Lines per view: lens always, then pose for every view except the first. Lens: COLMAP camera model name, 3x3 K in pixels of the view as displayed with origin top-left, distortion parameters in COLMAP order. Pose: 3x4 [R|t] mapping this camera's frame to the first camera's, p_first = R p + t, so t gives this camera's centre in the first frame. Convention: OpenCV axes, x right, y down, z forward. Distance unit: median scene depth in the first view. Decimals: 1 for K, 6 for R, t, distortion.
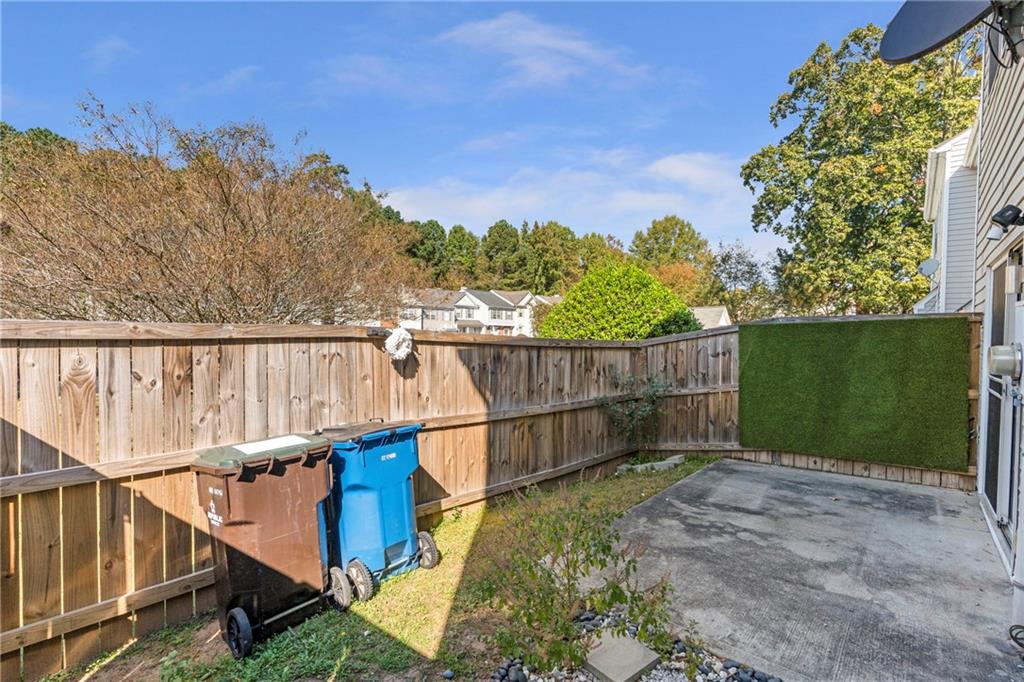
lens RADIAL K [[483.6, 0, 514.5], [0, 483.6, 344.3], [0, 0, 1]] dist [-0.000642, 0.000485]
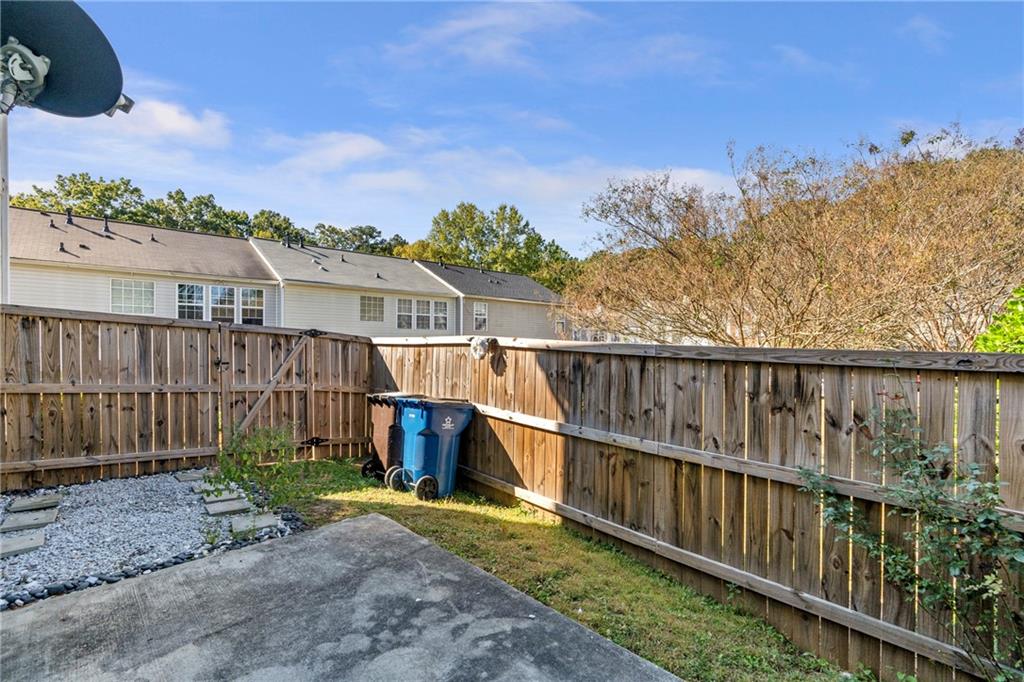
lens RADIAL K [[464.2, 0, 513.5], [0, 464.2, 346.5], [0, 0, 1]] dist [-0.003766, 0.000302]
pose [[-0.091454, -0.004293, -0.995800, 0.801056], [-0.025744, 0.999667, -0.001946, -0.003813], [0.995476, 0.025458, -0.091534, 0.931832]]
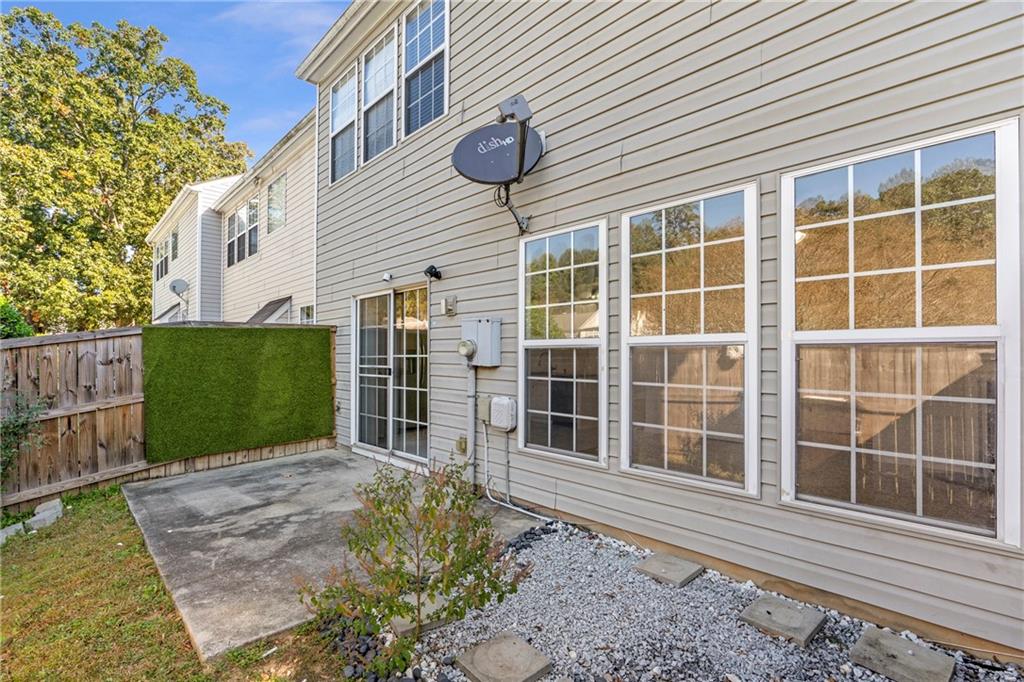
lens RADIAL K [[464.2, 0, 513.5], [0, 464.2, 346.5], [0, 0, 1]] dist [-0.003766, 0.000302]
pose [[0.102321, 0.005944, 0.994734, -0.378820], [0.022096, 0.999722, -0.008246, 0.021585], [-0.994506, 0.022824, 0.102161, 0.298023]]
